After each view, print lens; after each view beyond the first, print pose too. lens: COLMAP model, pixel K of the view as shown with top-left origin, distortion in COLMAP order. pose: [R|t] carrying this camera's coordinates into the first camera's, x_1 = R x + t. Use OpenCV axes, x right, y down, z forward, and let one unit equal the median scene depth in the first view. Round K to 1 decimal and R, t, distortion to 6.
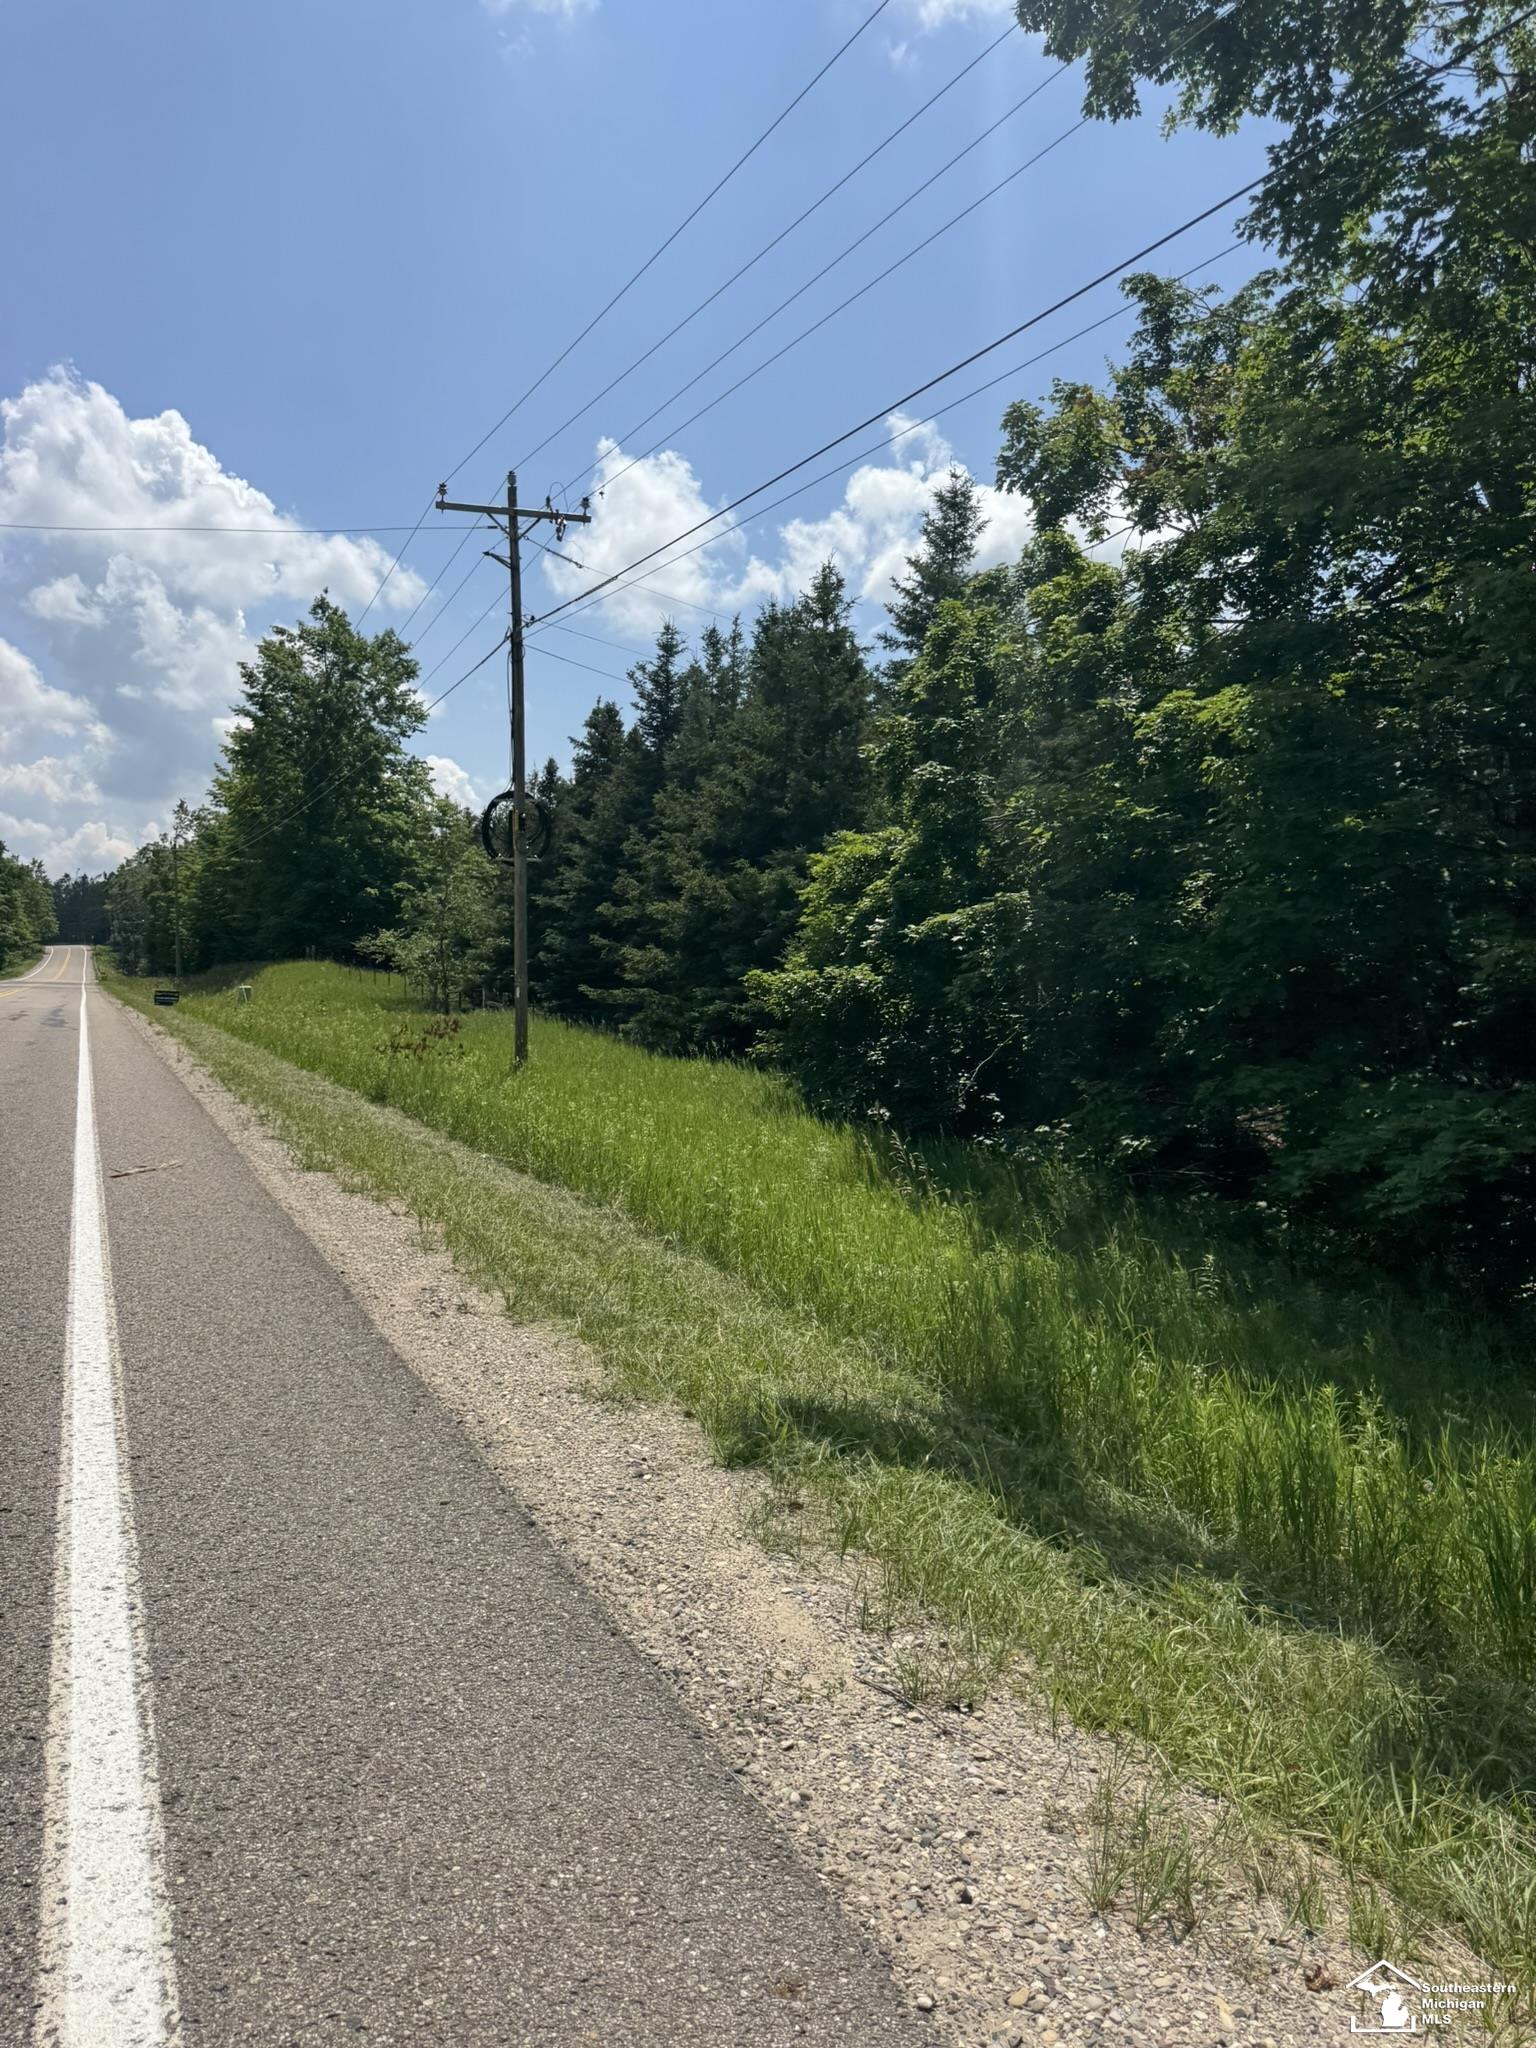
lens RADIAL K [[1511.0, 0, 767.0], [0, 1511.0, 993.8], [0, 0, 1]] dist [0.073665, -0.149480]
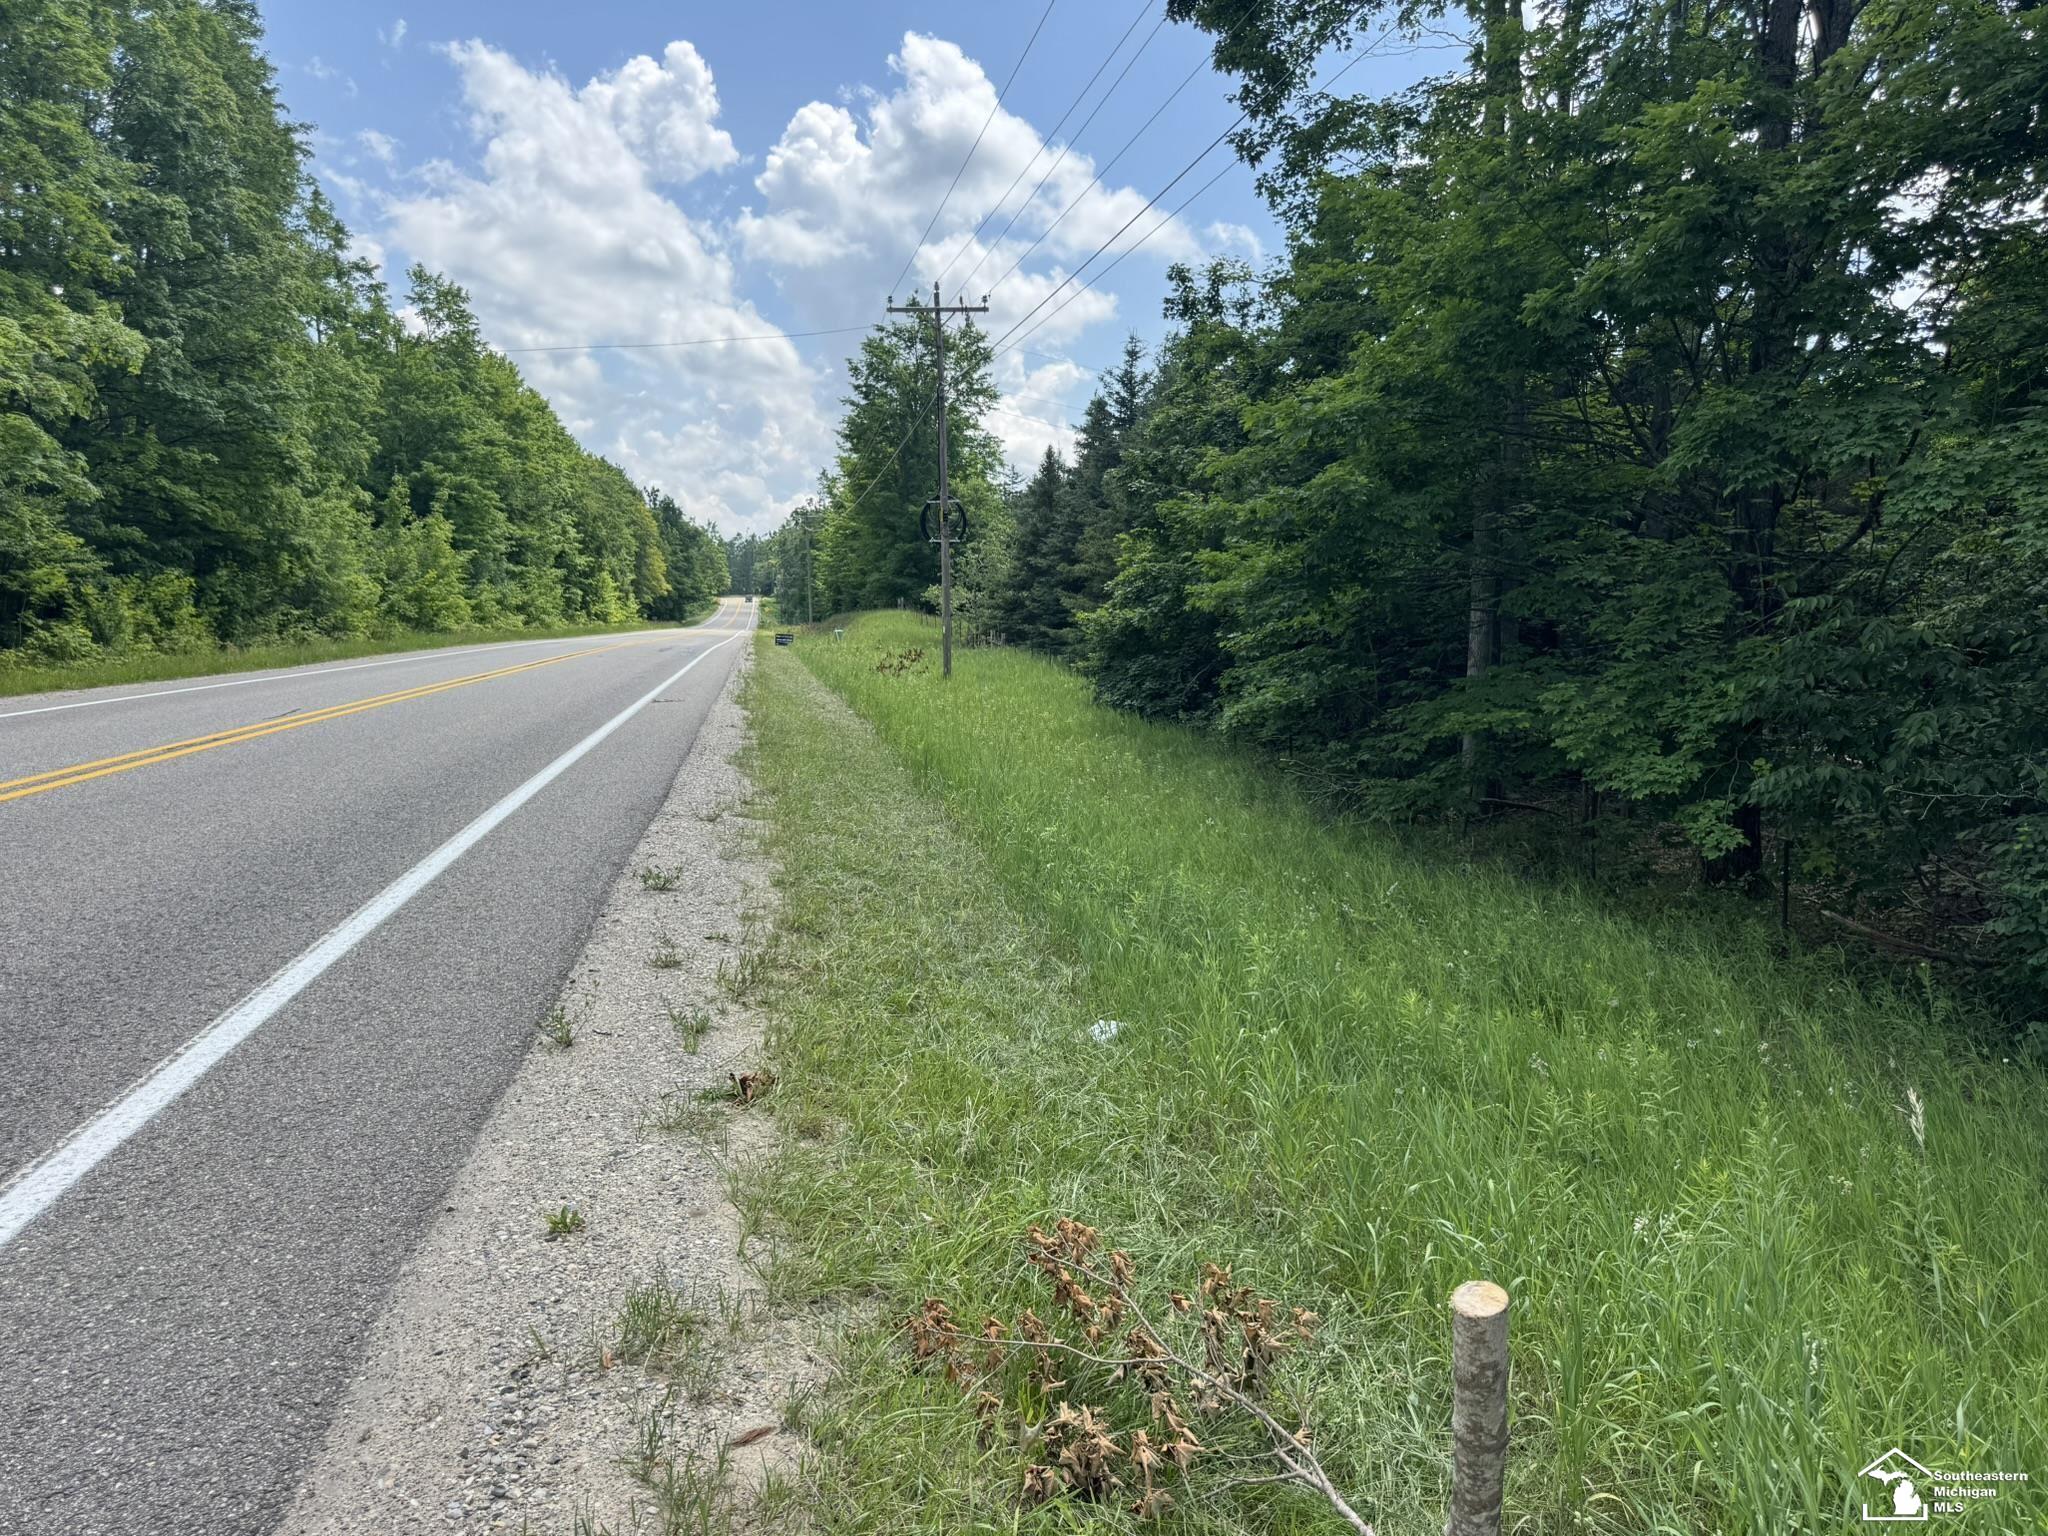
lens RADIAL K [[1512.3, 0, 1005.7], [0, 1512.3, 731.6], [0, 0, 1]] dist [0.155450, -0.207597]
pose [[0.965372, 0.011599, -0.260618, 0.087860], [0.004273, 0.998174, 0.060250, 0.003146], [0.260841, -0.059277, 0.963560, -0.137966]]
